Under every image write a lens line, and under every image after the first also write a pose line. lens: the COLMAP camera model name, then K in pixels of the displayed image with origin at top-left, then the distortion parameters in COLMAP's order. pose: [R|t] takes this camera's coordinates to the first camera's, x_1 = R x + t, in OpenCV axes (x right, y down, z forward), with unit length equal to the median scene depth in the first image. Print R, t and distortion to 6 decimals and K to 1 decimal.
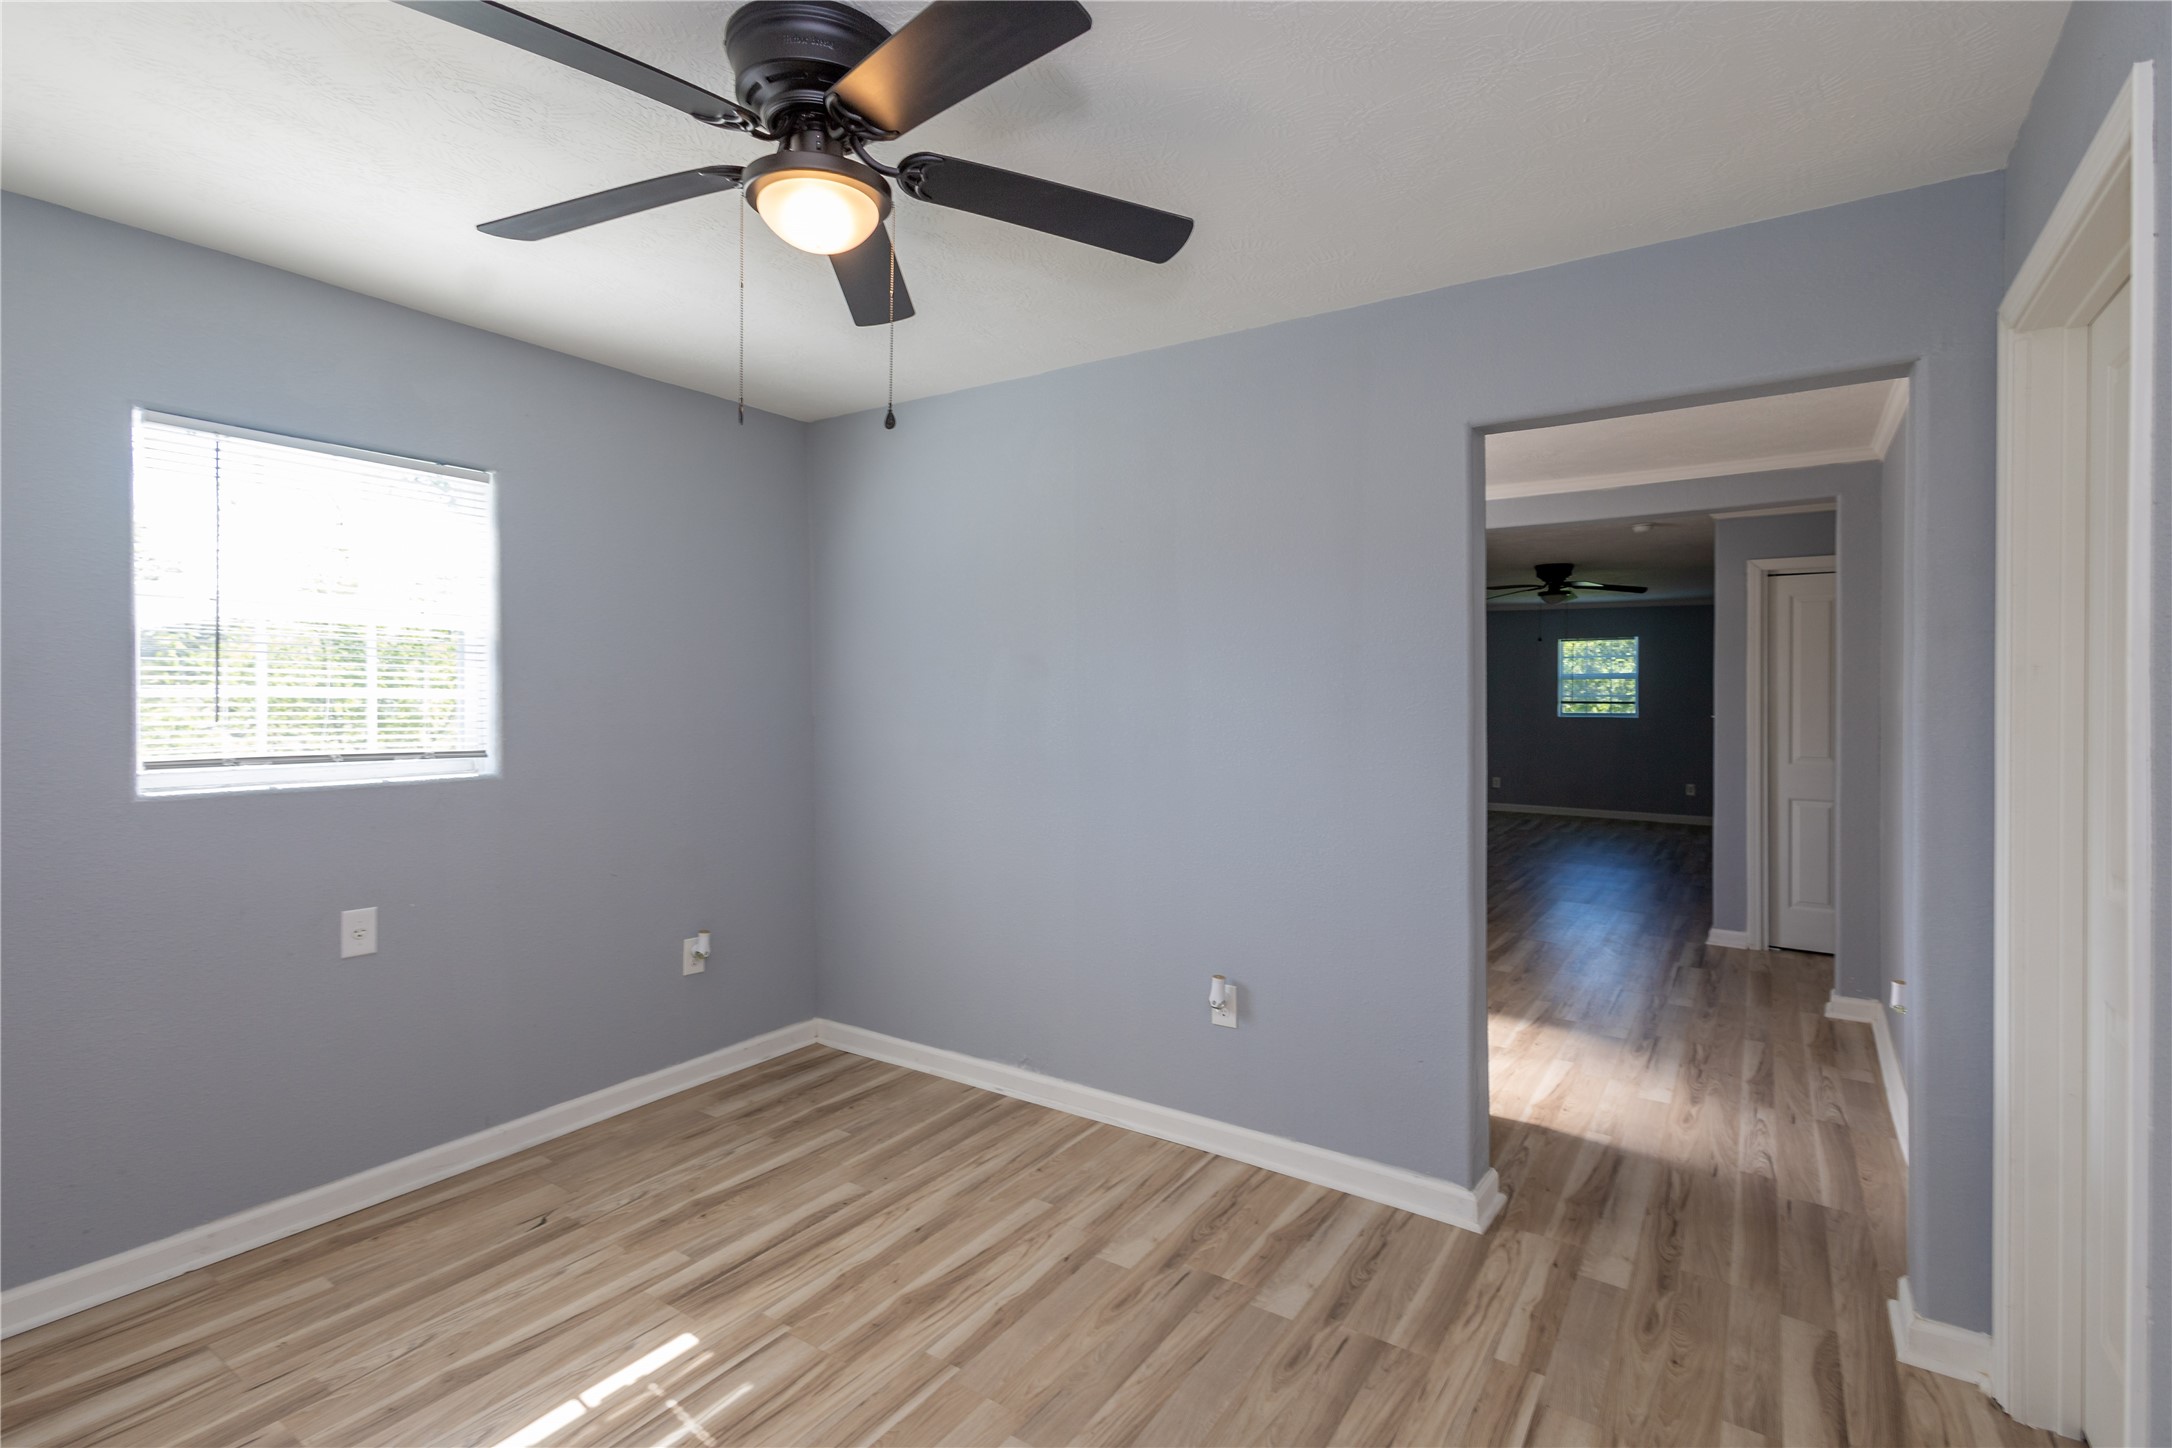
lens RADIAL K [[1035.2, 0, 1065.1], [0, 1035.2, 707.1], [0, 0, 1]] dist [0.025148, -0.002577]
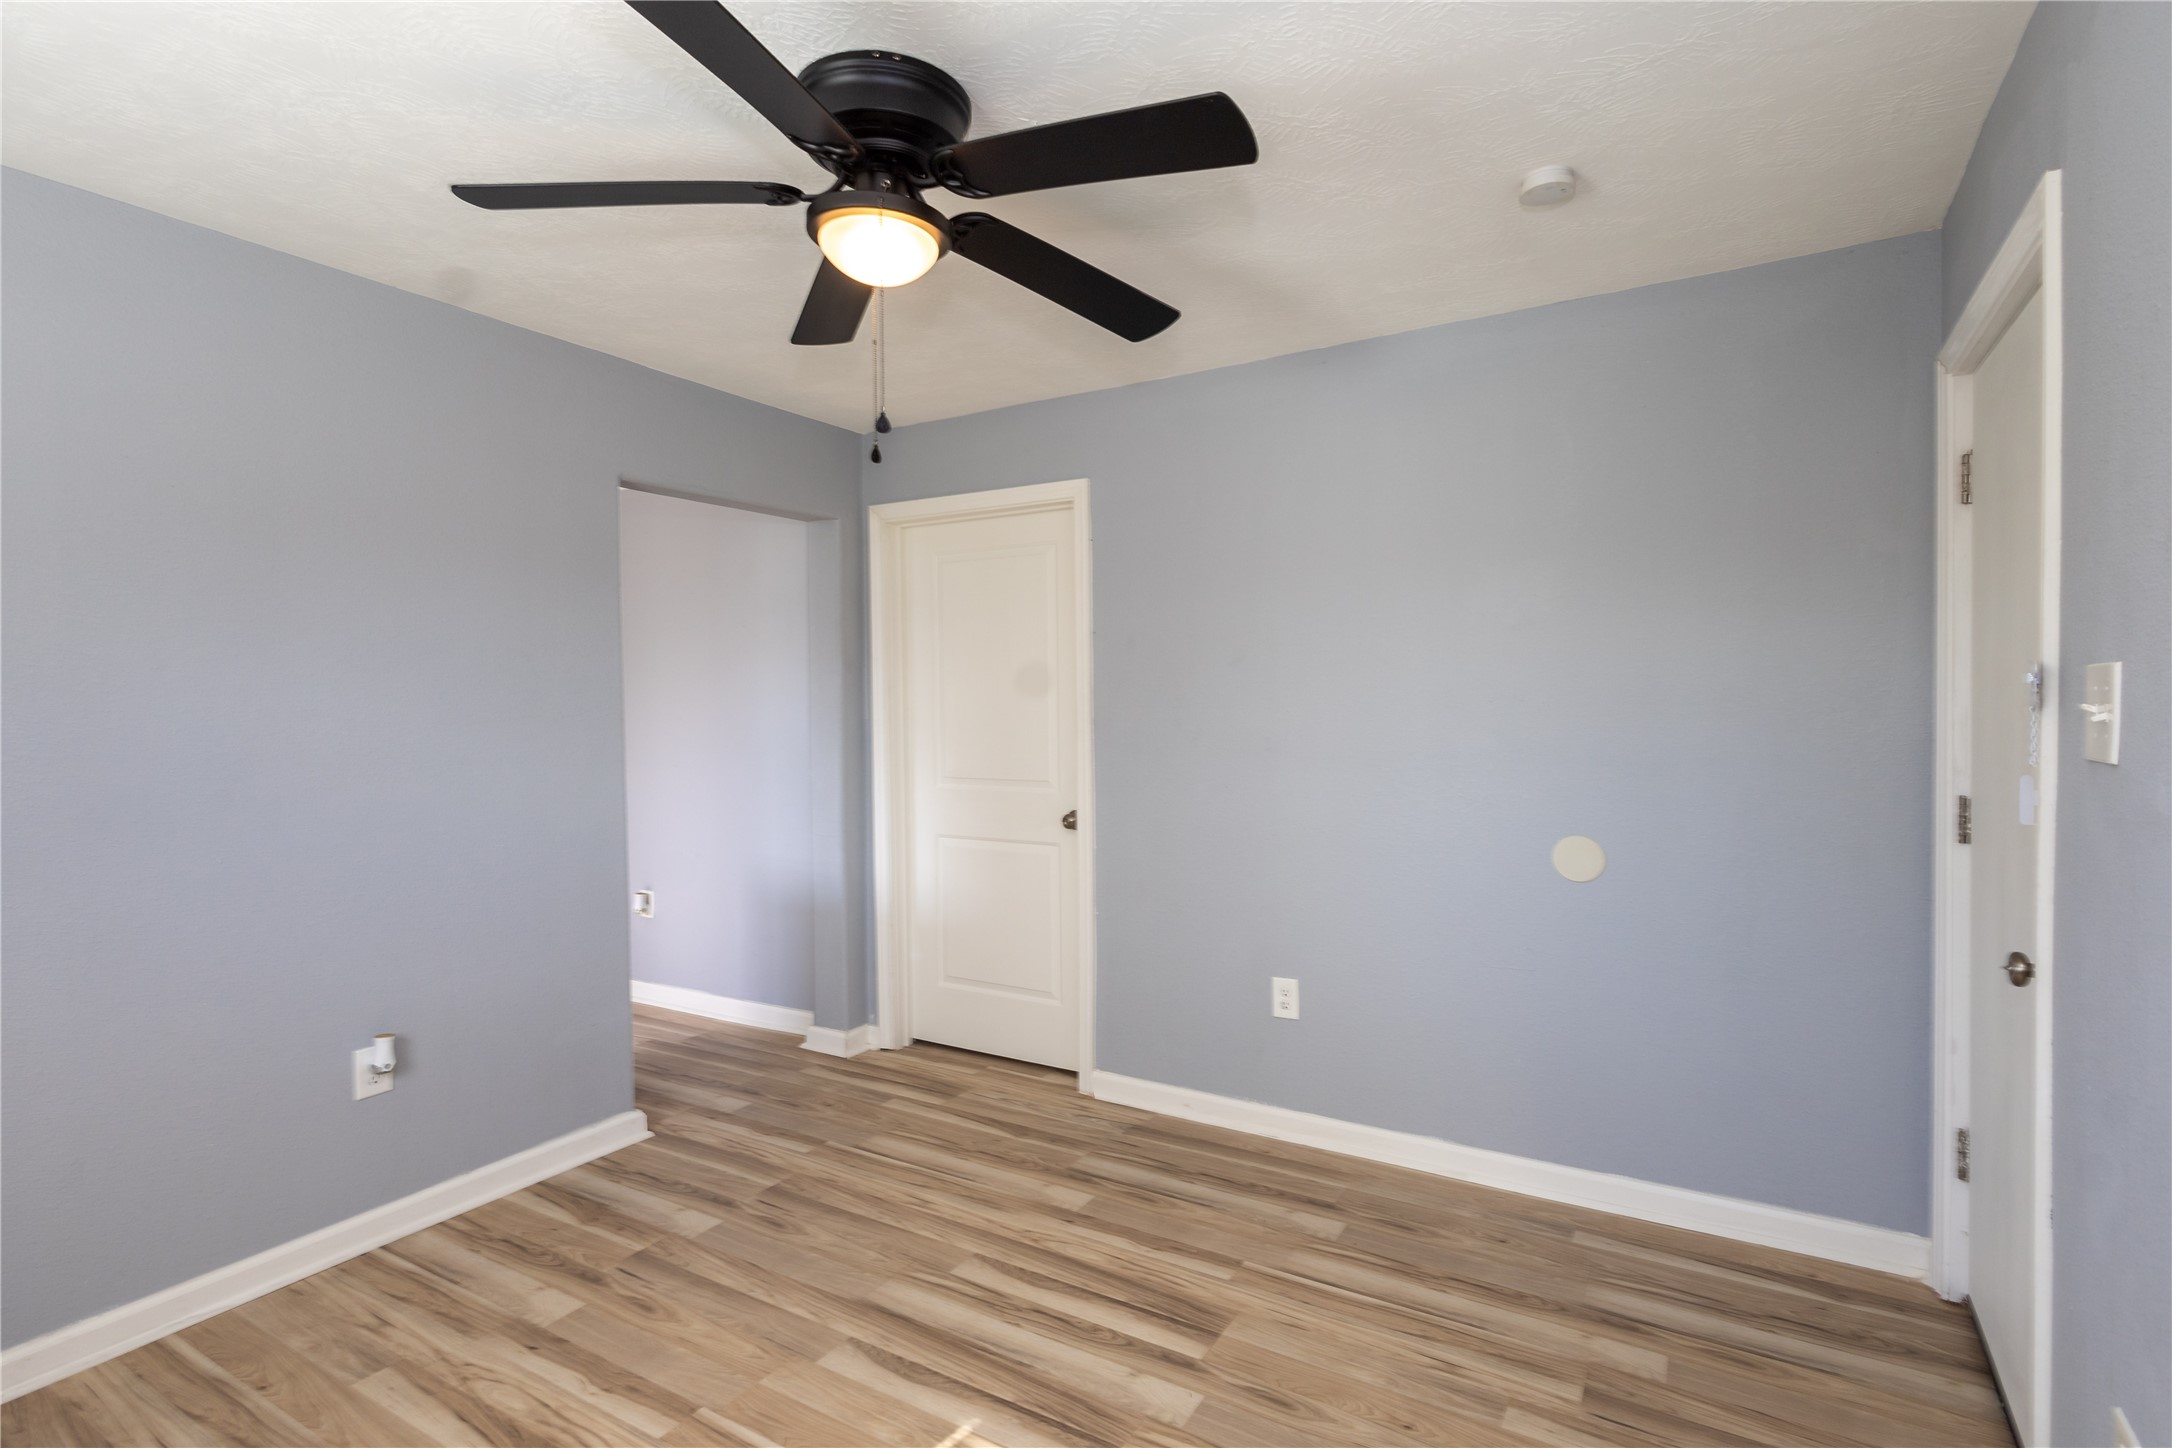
lens RADIAL K [[1035.2, 0, 1100.7], [0, 1035.2, 729.3], [0, 0, 1]] dist [0.025148, -0.002577]
pose [[-0.070740, -0.027313, 0.997121, -0.863613], [0.019063, 0.999405, 0.028728, 0.008769], [-0.997313, 0.021040, -0.070177, 0.580793]]
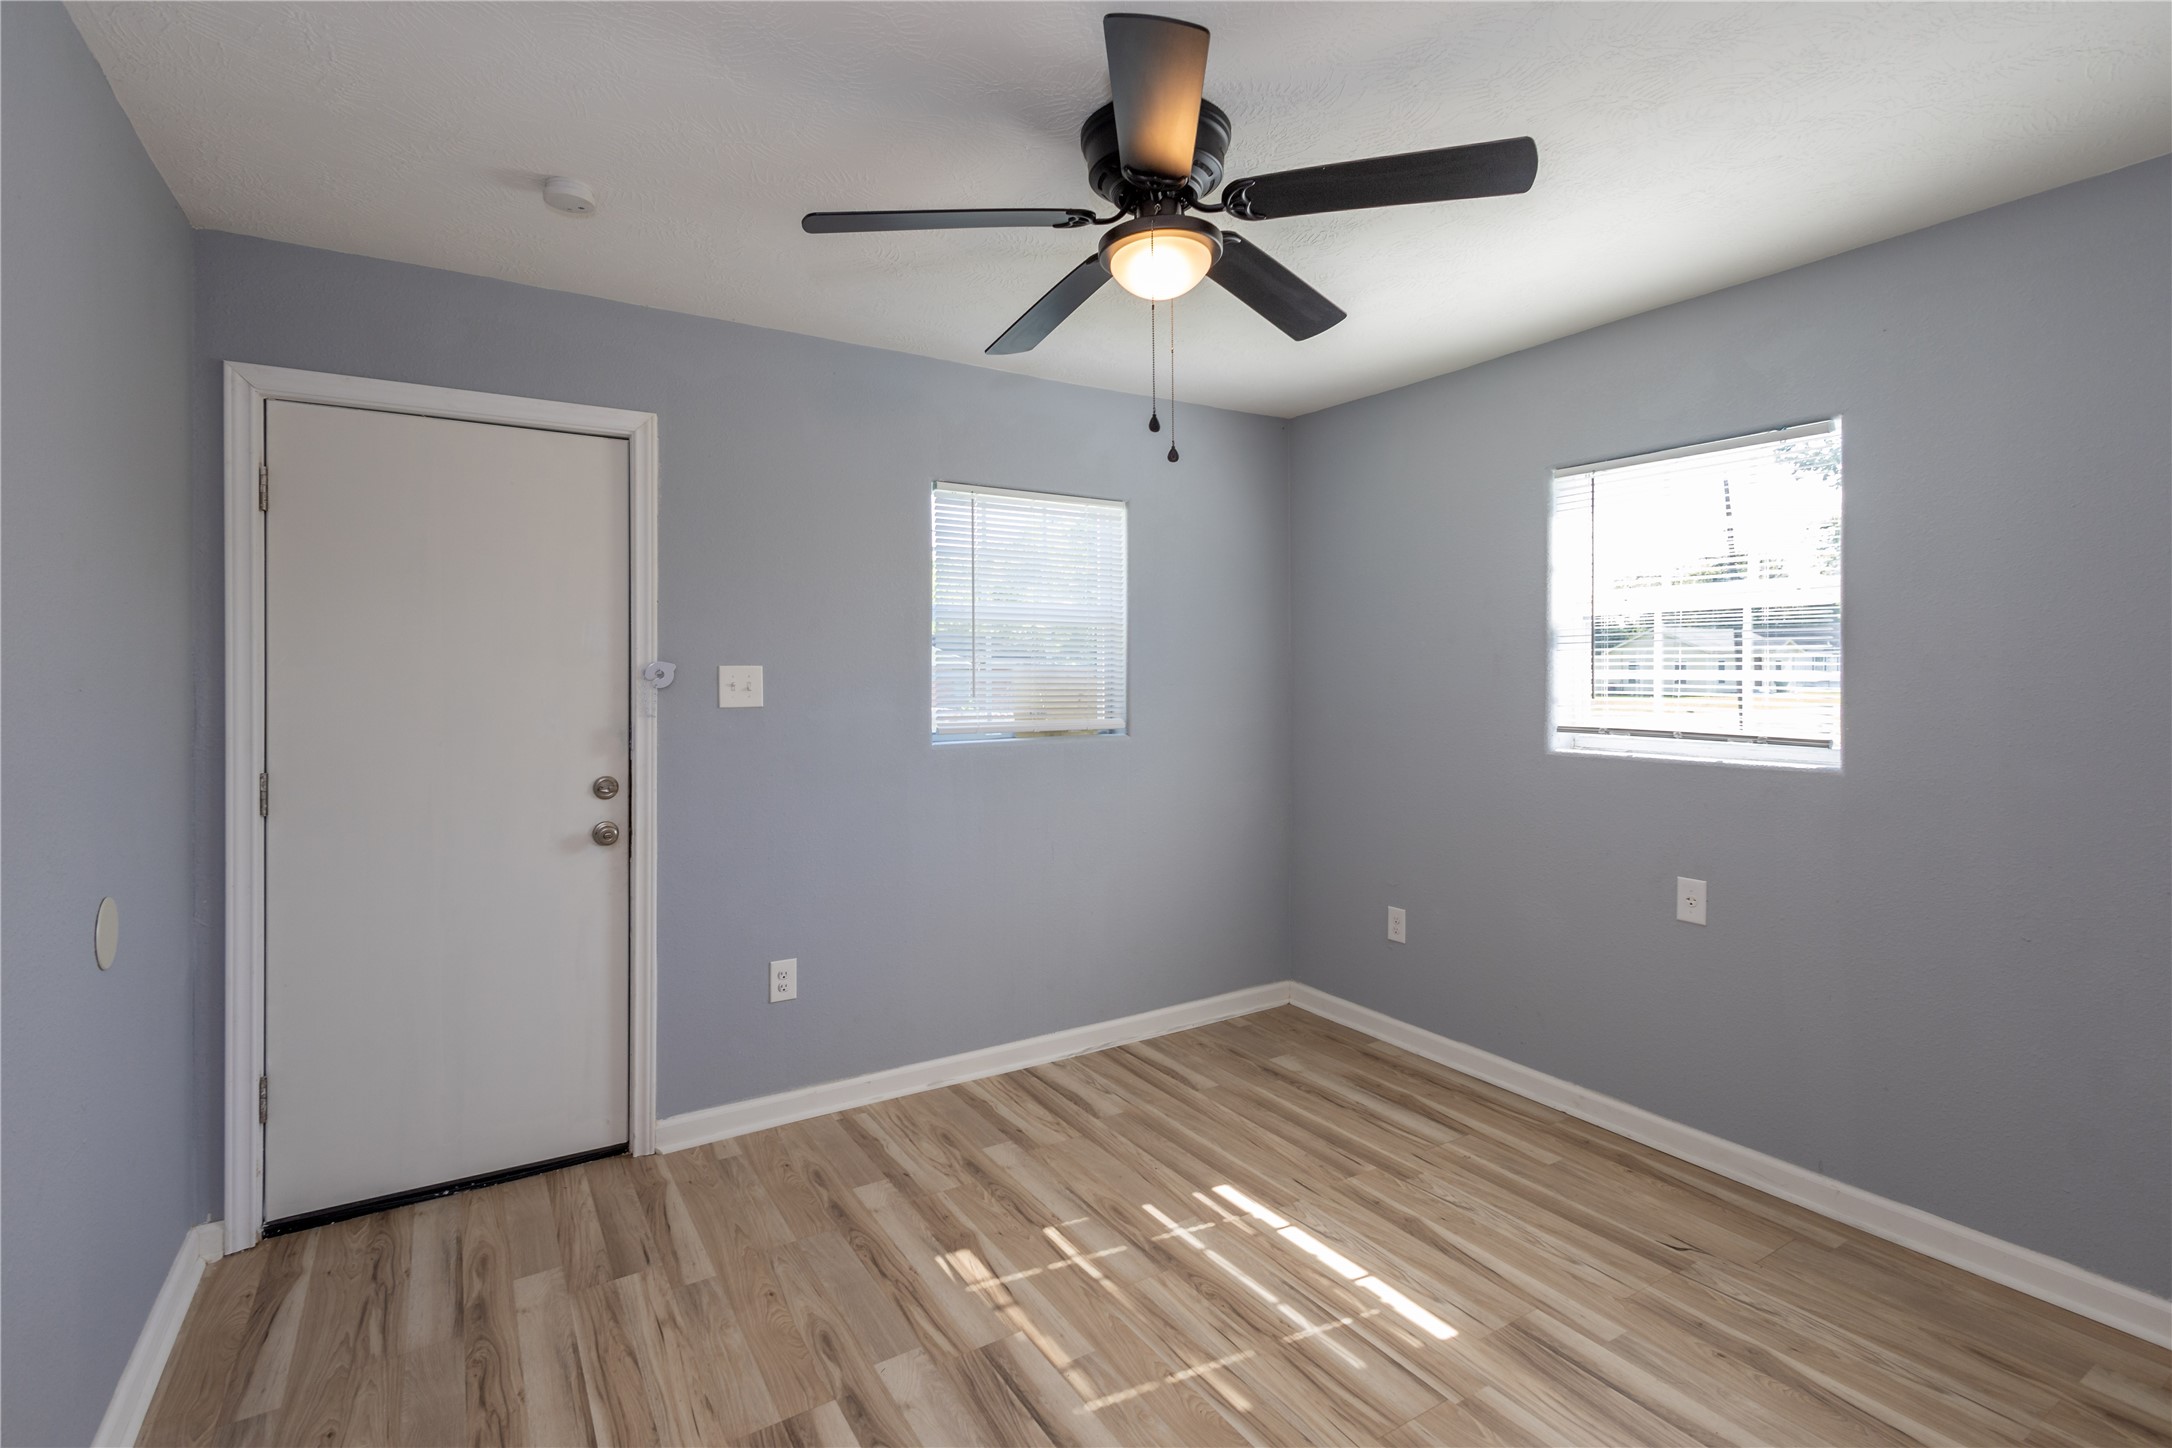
lens RADIAL K [[1035.2, 0, 1096.0], [0, 1035.2, 675.9], [0, 0, 1]] dist [0.025148, -0.002577]
pose [[-0.399966, 0.000871, -0.916530, 0.586380], [-0.003313, 0.999992, 0.002395, -0.014397], [0.916524, 0.003994, -0.399959, 0.948364]]
